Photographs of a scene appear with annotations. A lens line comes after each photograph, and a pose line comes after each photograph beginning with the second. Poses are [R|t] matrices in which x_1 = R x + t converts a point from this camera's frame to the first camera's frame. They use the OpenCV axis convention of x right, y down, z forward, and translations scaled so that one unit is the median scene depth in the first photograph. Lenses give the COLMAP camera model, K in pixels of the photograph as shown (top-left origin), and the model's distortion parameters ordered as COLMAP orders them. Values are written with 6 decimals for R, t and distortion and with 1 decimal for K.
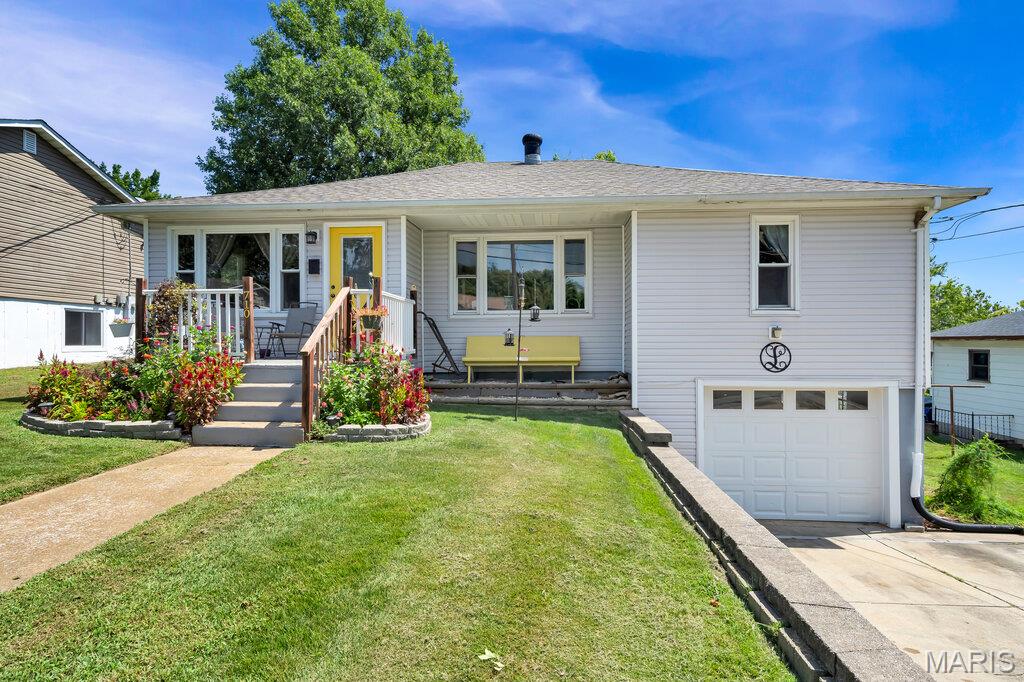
lens RADIAL K [[609.1, 0, 503.7], [0, 609.1, 339.6], [0, 0, 1]] dist [0.001153, 0.000119]
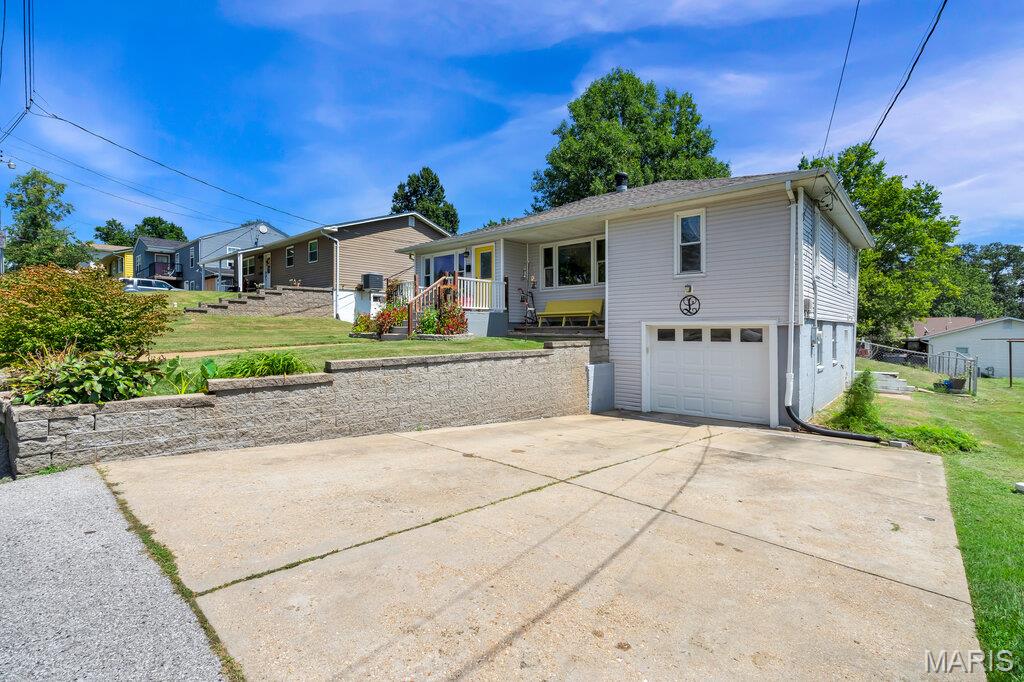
lens RADIAL K [[469.8, 0, 505.3], [0, 469.8, 330.8], [0, 0, 1]] dist [-0.010389, 0.001966]
pose [[0.797773, 0.002072, -0.602954, 0.730715], [-0.000671, 0.999997, 0.002548, 0.082973], [0.602957, -0.001628, 0.797772, -0.175387]]
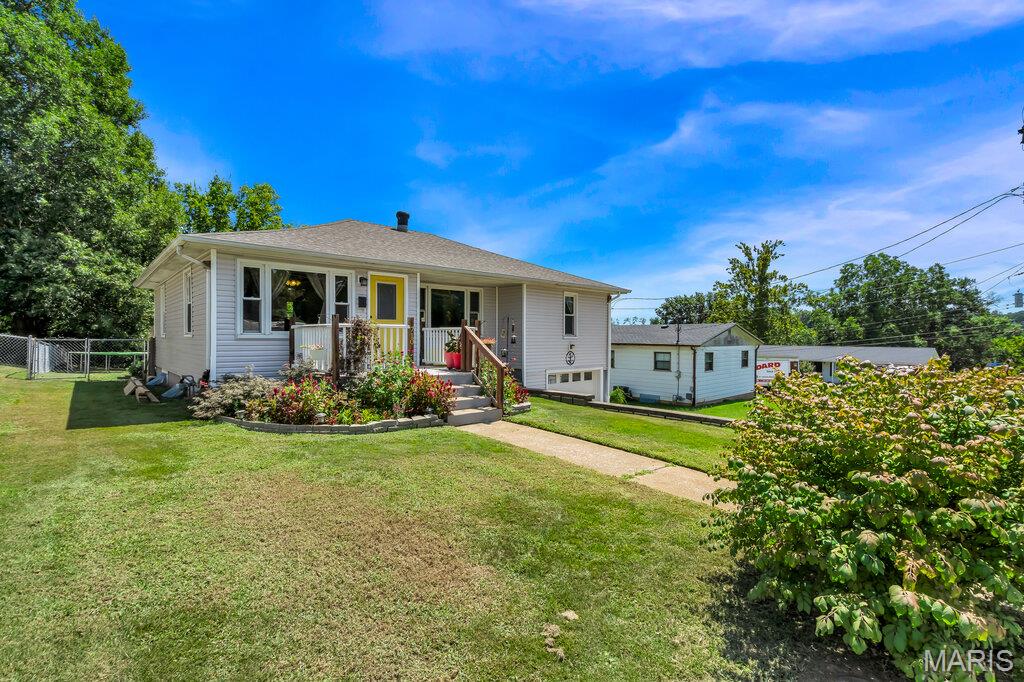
lens RADIAL K [[469.8, 0, 506.8], [0, 469.8, 330.1], [0, 0, 1]] dist [-0.010389, 0.001966]
pose [[0.684944, 0.014129, 0.728459, -0.864926], [-0.010668, 0.999899, -0.009364, -0.049286], [-0.728517, -0.001357, 0.685026, 0.024563]]
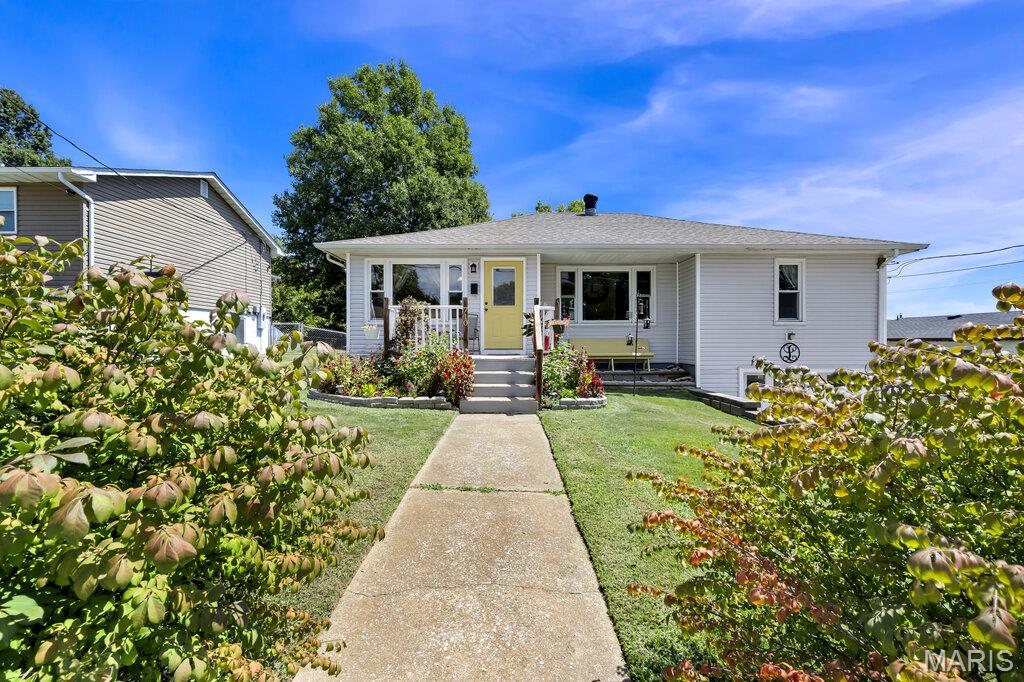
lens RADIAL K [[469.8, 0, 511.5], [0, 469.8, 346.1], [0, 0, 1]] dist [-0.010389, 0.001966]
pose [[0.996399, -0.000056, 0.084788, -0.317658], [-0.001127, 0.999903, 0.013912, -0.002850], [-0.084781, -0.013957, 0.996302, -0.089638]]
